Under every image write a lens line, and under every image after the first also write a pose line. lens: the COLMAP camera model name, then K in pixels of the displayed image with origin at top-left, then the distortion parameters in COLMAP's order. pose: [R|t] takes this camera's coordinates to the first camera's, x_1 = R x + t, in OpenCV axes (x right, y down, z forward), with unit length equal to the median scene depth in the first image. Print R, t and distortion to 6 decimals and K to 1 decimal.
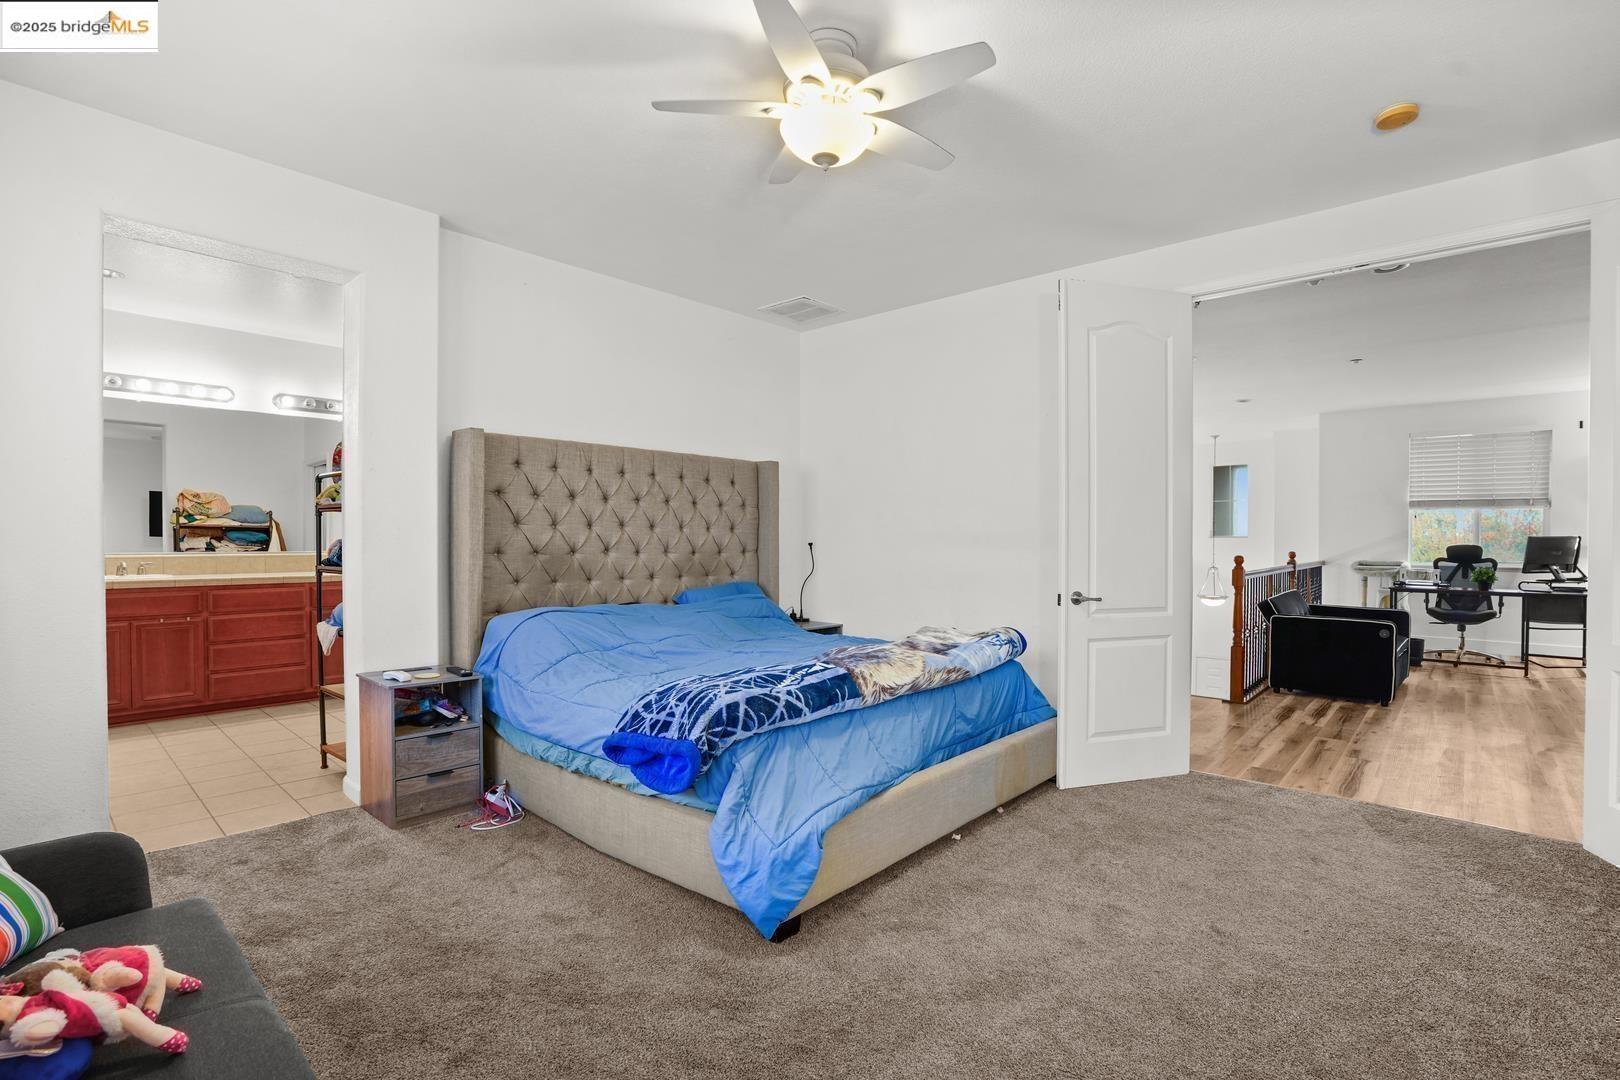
lens RADIAL K [[757.5, 0, 808.5], [0, 757.5, 552.7], [0, 0, 1]] dist [-0.059257, 0.020181]
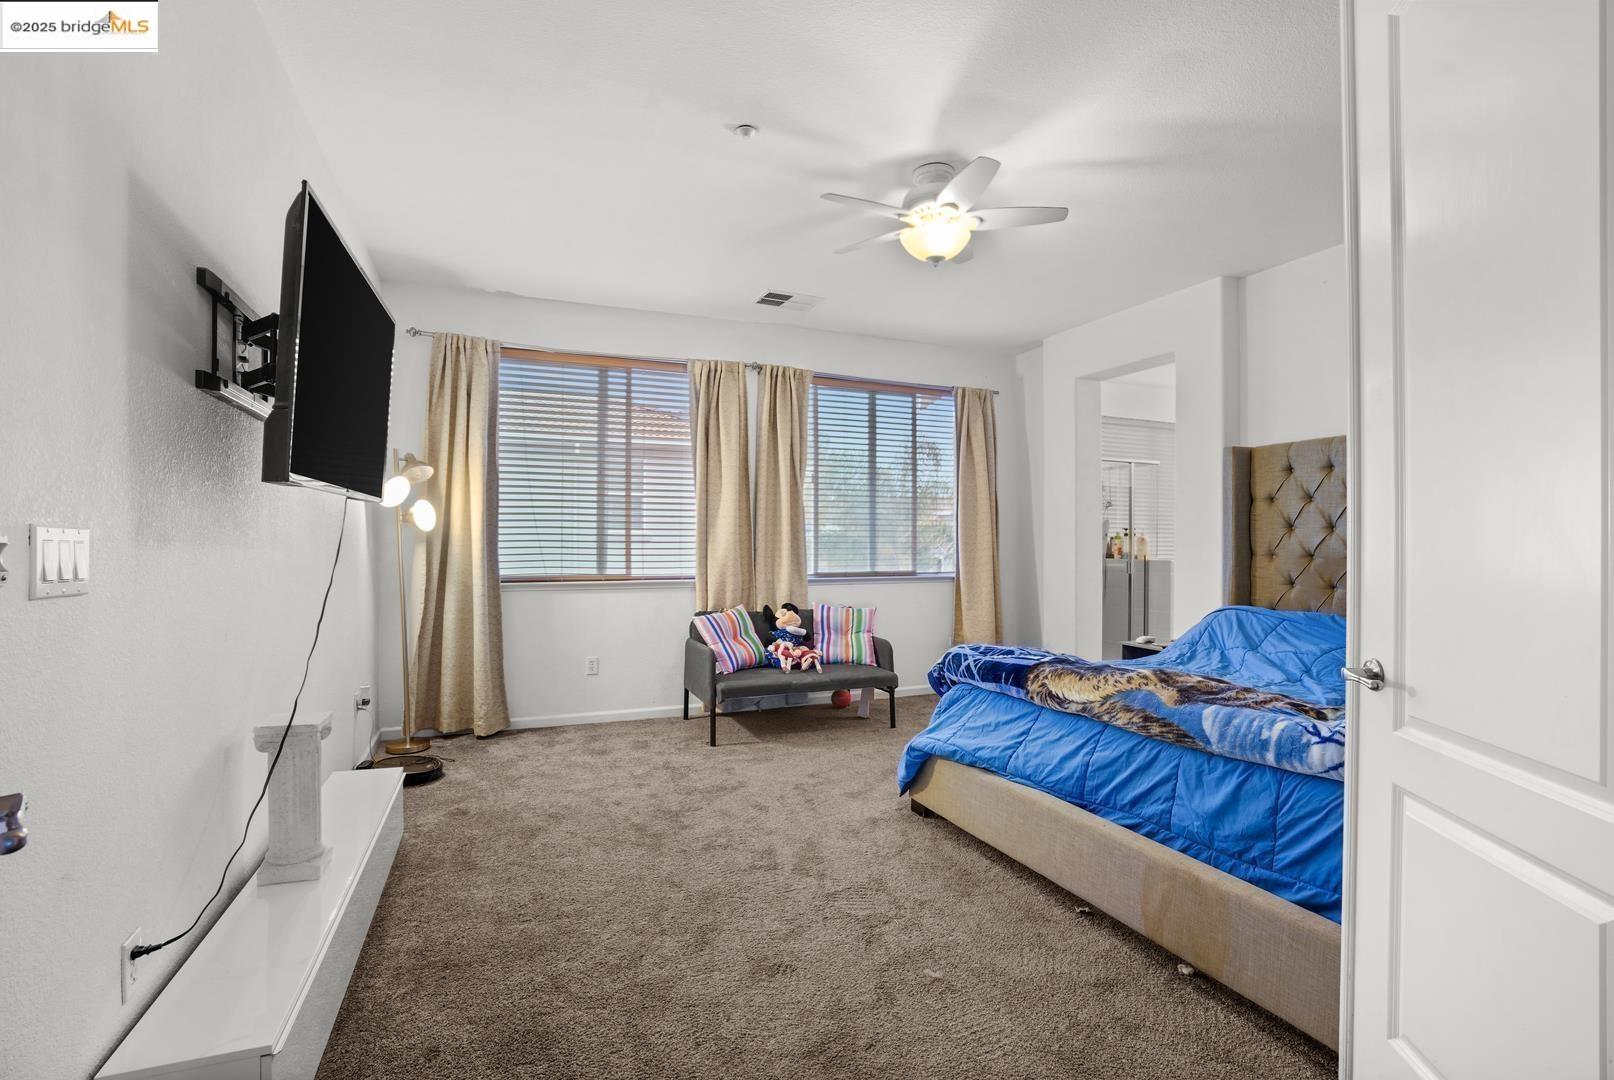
lens RADIAL K [[754.7, 0, 809.4], [0, 754.7, 536.4], [0, 0, 1]] dist [-0.059257, 0.020181]
pose [[-0.429063, -0.014231, -0.903162, 1.158762], [-0.018187, 0.999809, -0.007115, -0.010235], [0.903091, 0.013373, -0.429240, 1.190314]]
